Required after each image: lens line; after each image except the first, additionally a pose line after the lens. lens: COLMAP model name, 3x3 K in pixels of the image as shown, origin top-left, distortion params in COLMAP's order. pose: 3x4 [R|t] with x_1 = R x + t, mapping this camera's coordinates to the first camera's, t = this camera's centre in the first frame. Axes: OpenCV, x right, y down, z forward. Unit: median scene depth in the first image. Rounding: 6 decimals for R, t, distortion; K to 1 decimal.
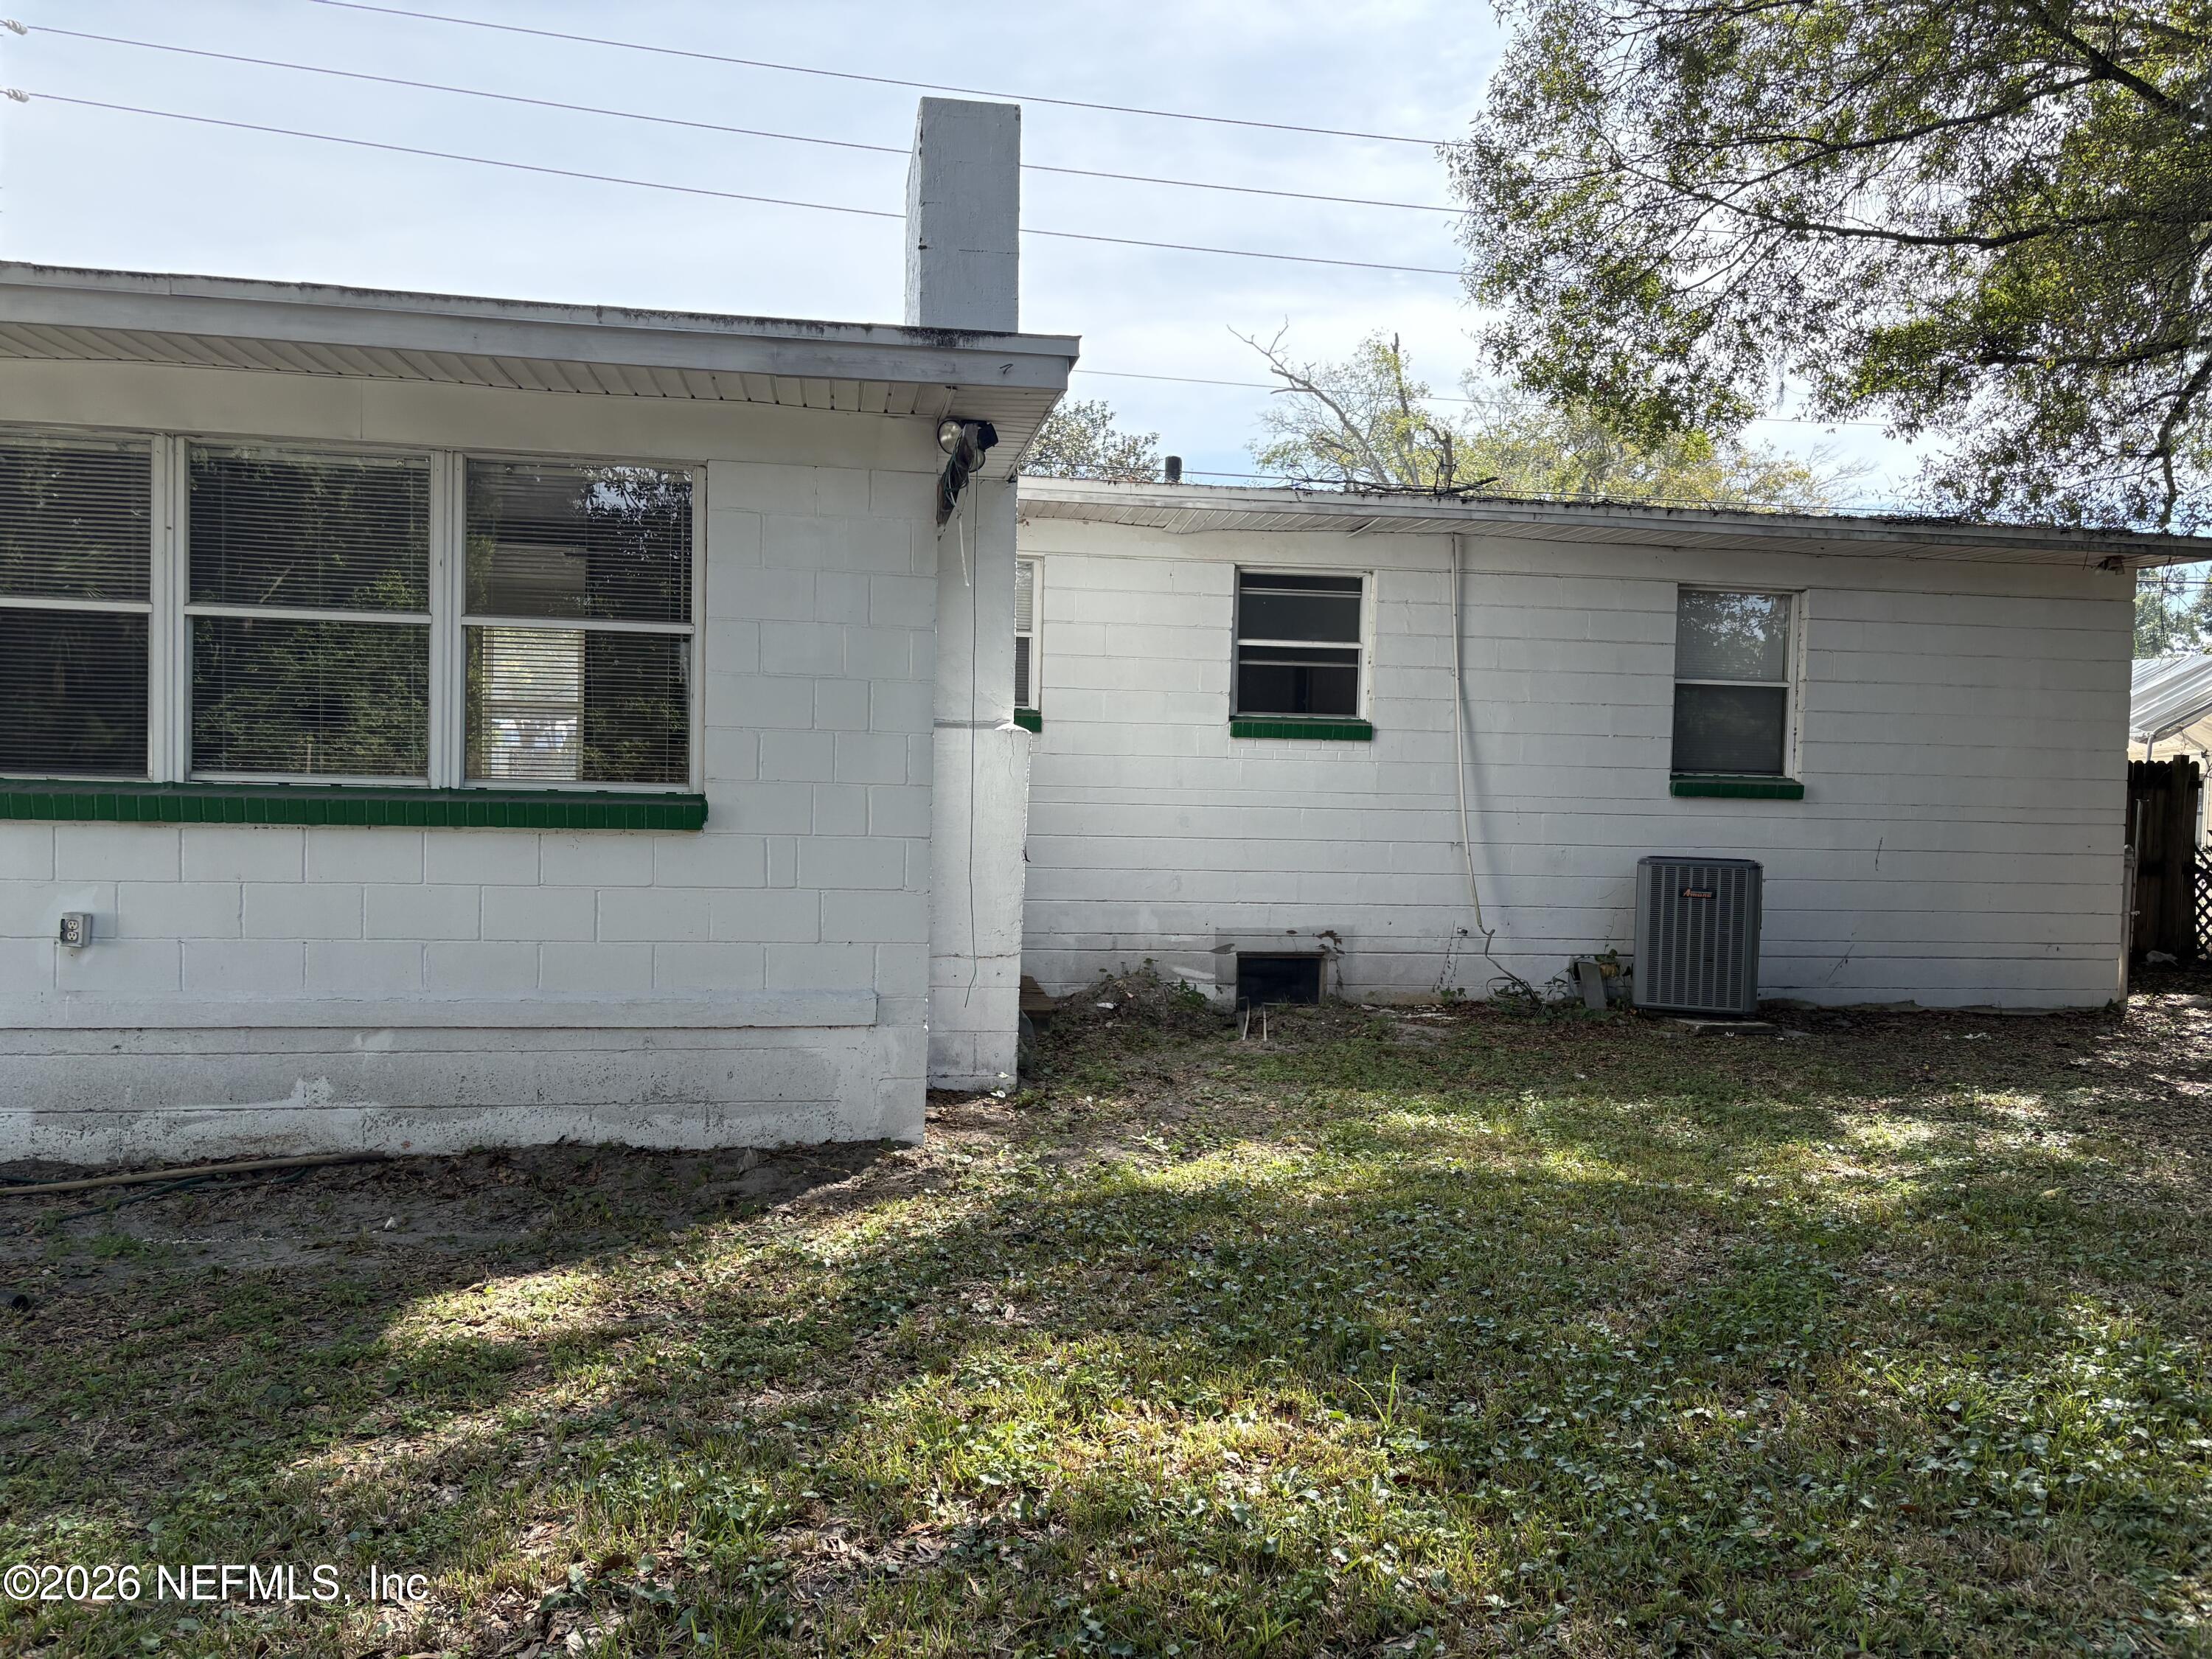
lens RADIAL K [[1648.7, 0, 1106.0], [0, 1648.7, 829.5], [0, 0, 1]] dist [0.044025, -0.159255]
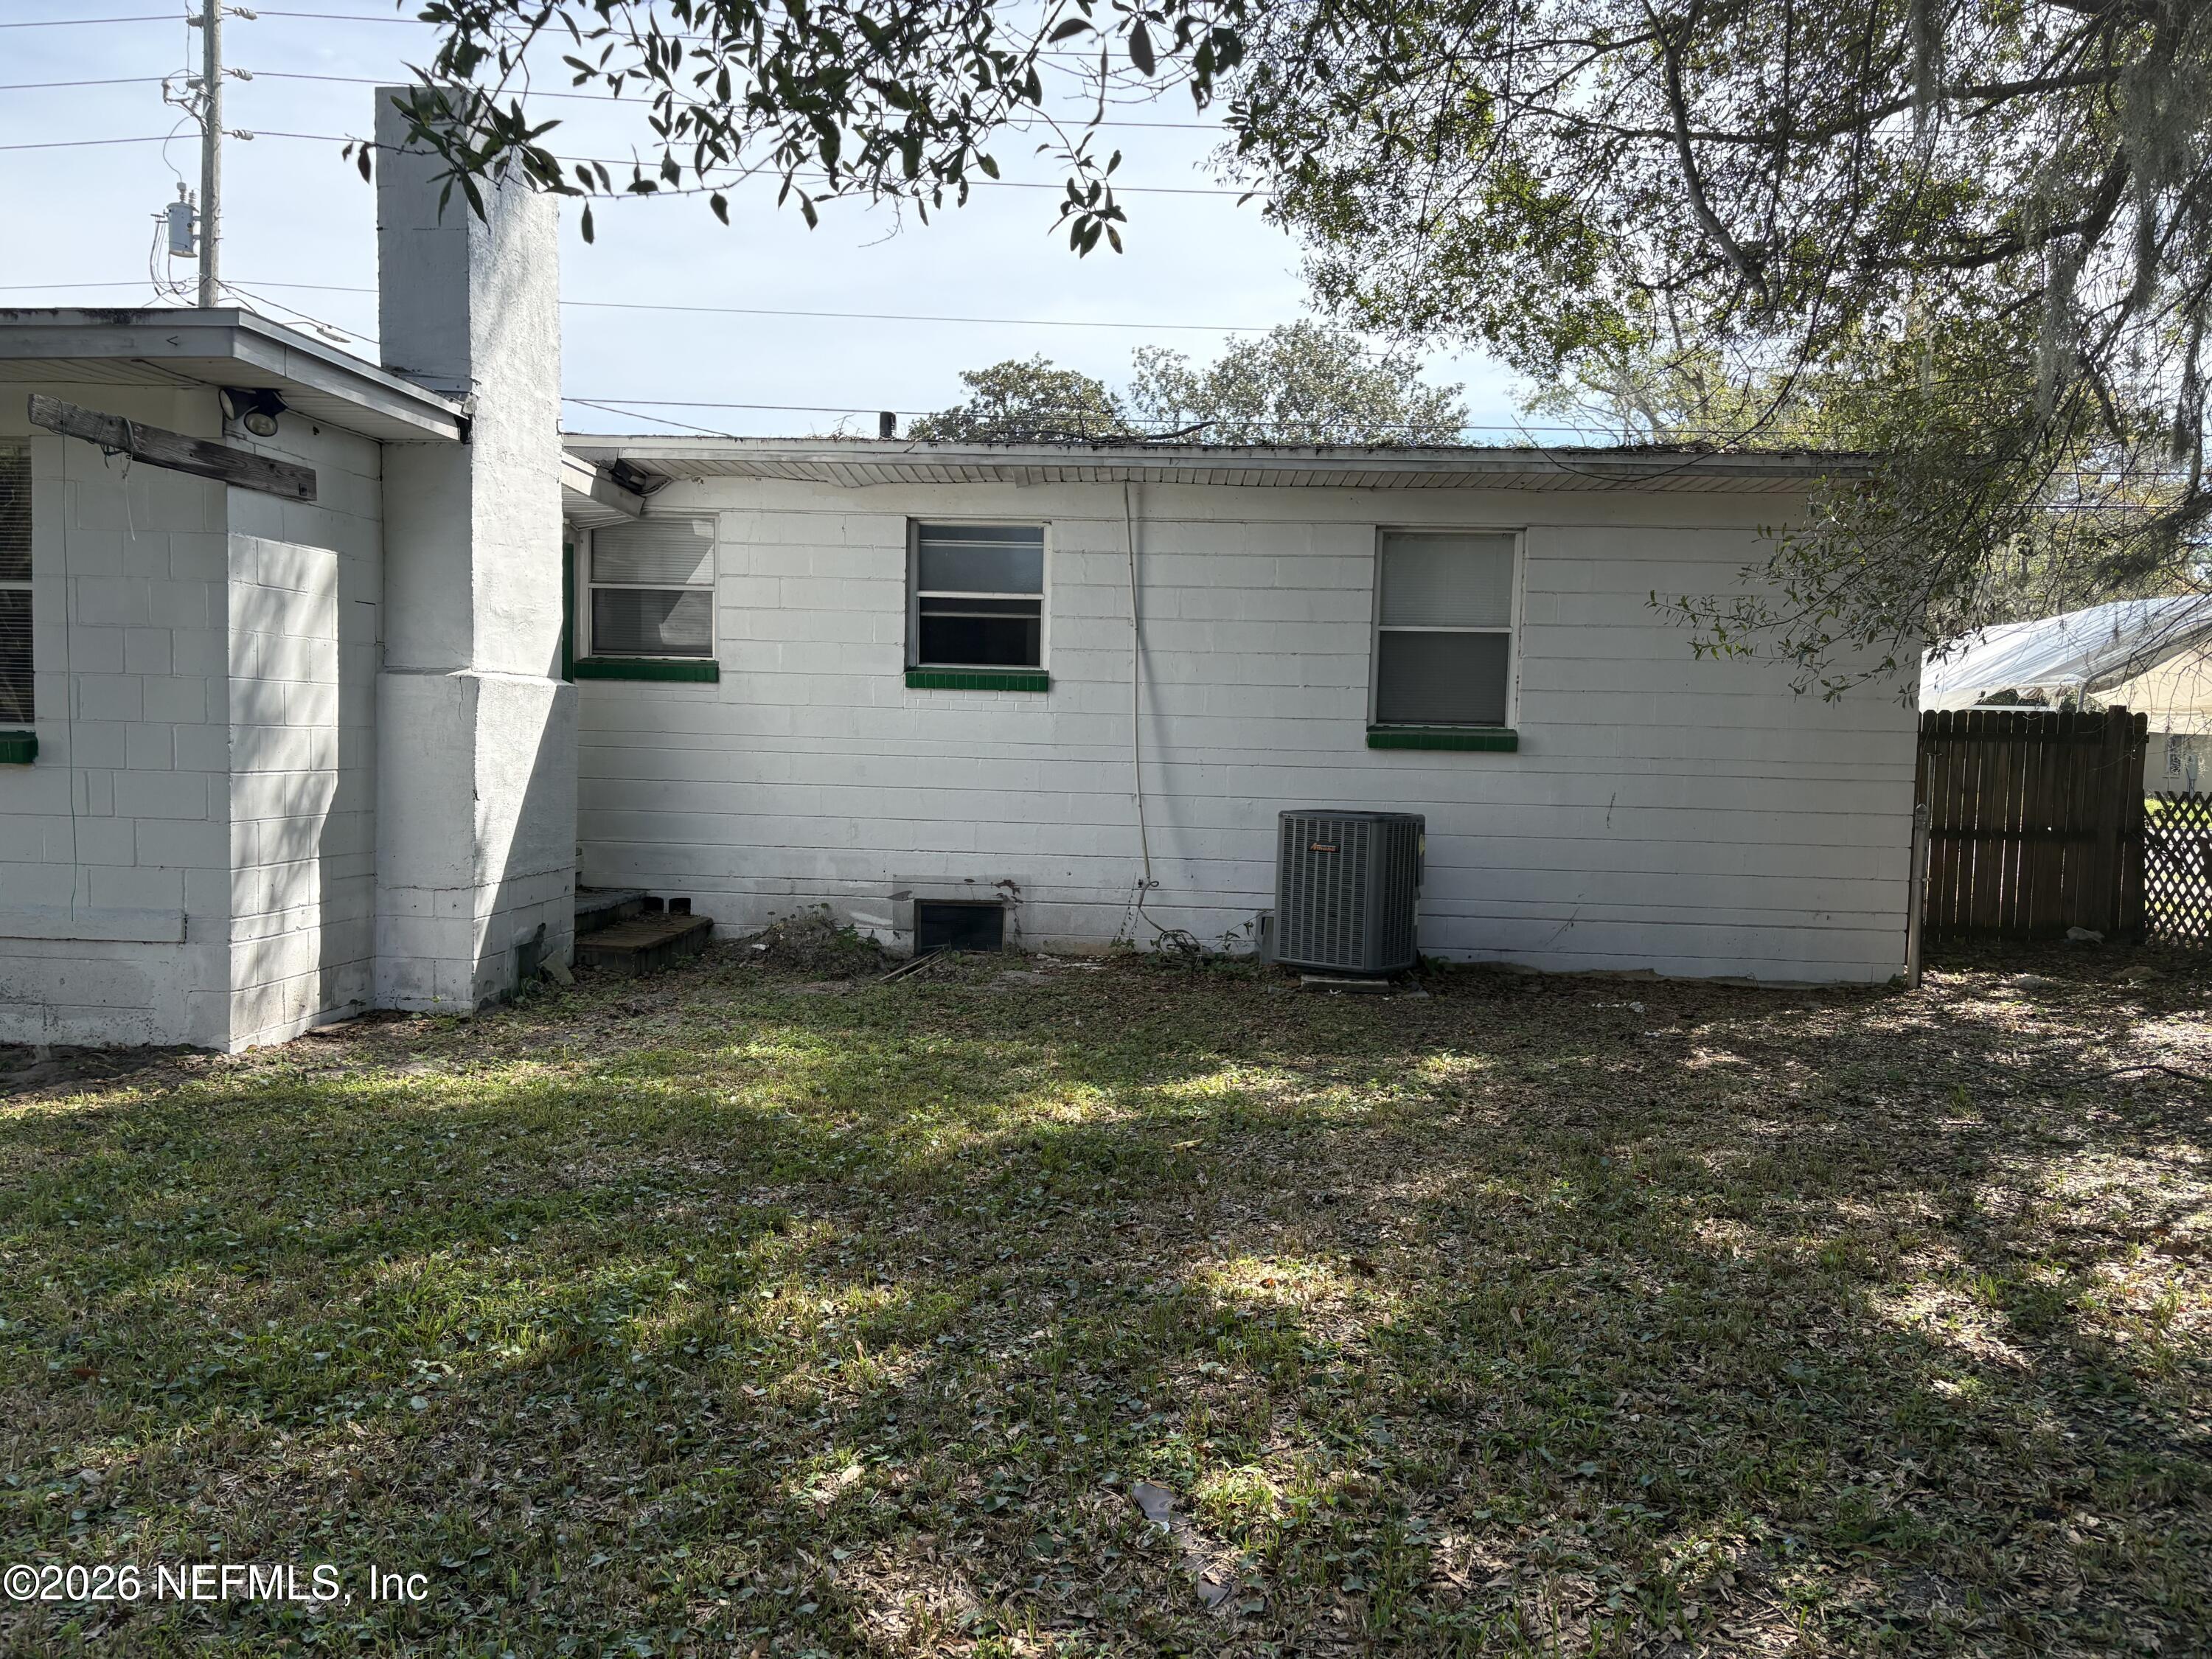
lens RADIAL K [[1659.6, 0, 1106.0], [0, 1659.6, 829.5], [0, 0, 1]] dist [0.046715, -0.087191]
pose [[0.978805, 0.013382, -0.204359, 0.401211], [-0.009067, 0.999716, 0.022034, 0.007578], [0.204596, -0.019714, 0.978648, 0.020503]]
